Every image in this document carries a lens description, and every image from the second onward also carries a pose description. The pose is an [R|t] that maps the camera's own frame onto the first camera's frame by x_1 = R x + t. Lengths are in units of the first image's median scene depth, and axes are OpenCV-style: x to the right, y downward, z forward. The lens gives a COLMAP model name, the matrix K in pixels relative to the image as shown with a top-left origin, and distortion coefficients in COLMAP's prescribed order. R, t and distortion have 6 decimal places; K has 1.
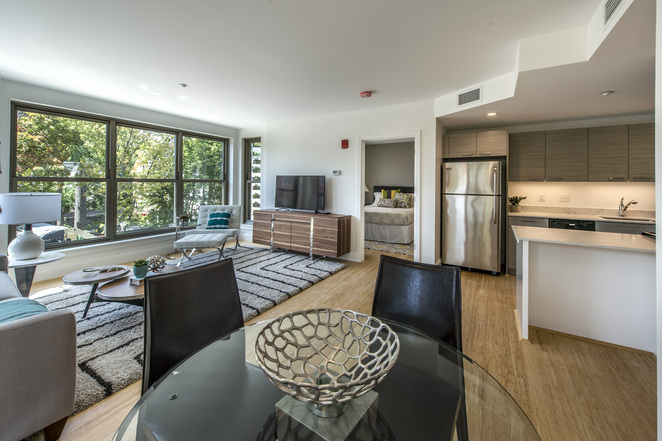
lens RADIAL K [[260.4, 0, 334.9], [0, 260.4, 183.5], [0, 0, 1]] dist [0.001688, 0.000020]
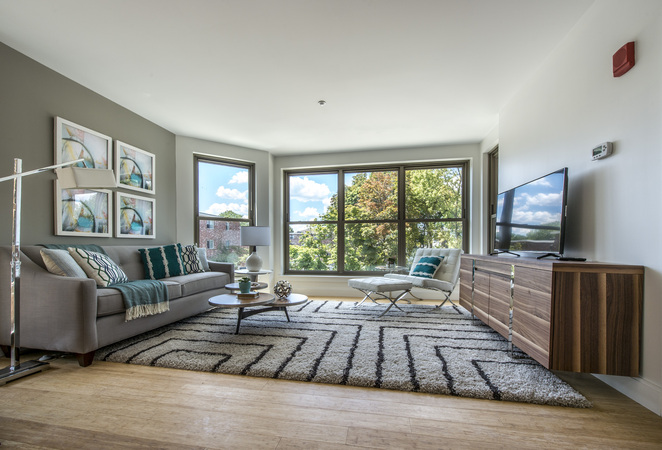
lens RADIAL K [[277.4, 0, 343.4], [0, 277.4, 248.8], [0, 0, 1]] dist [-0.001398, -0.000270]
pose [[0.347970, -0.007763, -0.937473, 0.254774], [0.003887, 0.999969, -0.006837, 0.101559], [0.937497, -0.001265, 0.347990, 0.529364]]
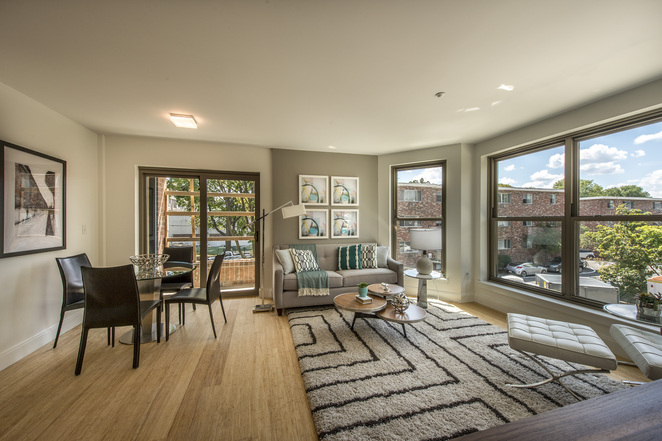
lens RADIAL K [[266.7, 0, 324.0], [0, 266.7, 220.0], [0, 0, 1]] dist [0.001673, 0.000016]
pose [[-0.720317, -0.013963, -0.693504, 0.153621], [-0.011170, 0.999901, -0.008531, 0.004069], [0.693555, 0.001601, -0.720402, 0.965385]]
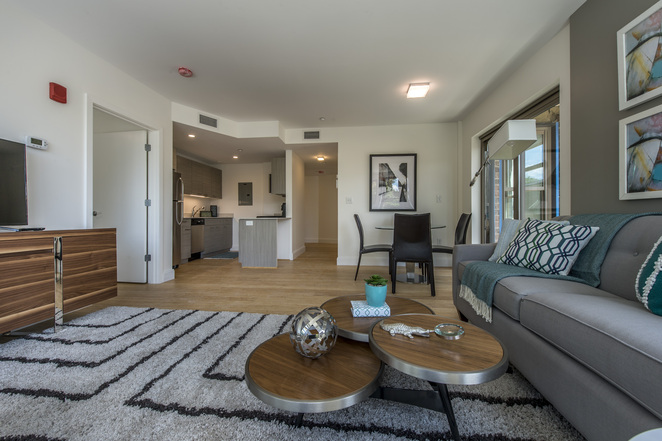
lens RADIAL K [[257.7, 0, 331.4], [0, 257.7, 214.4], [0, 0, 1]] dist [0.000809, 0.000050]
pose [[-0.389672, -0.007051, 0.920927, -0.654936], [-0.000439, 0.999972, 0.007471, 0.085988], [-0.920954, 0.002507, -0.389664, 0.706066]]
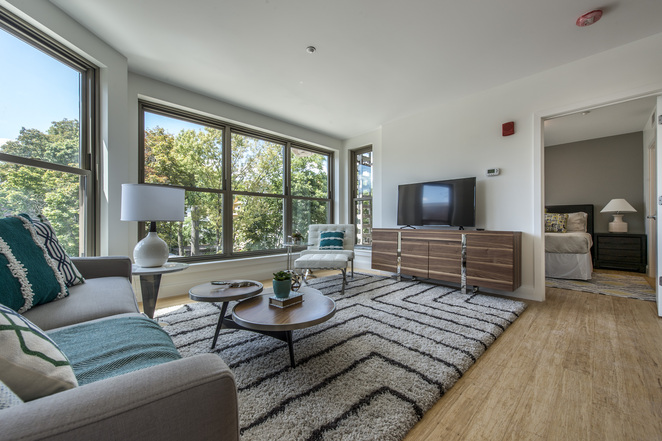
lens RADIAL K [[256.3, 0, 331.0], [0, 256.3, 220.5], [0, 0, 1]] dist [0.008471, 0.000011]
pose [[0.960300, -0.019932, -0.278257, -0.232005], [0.017888, 0.999791, -0.009883, 0.091037], [0.278396, 0.004513, 0.960456, 0.212662]]
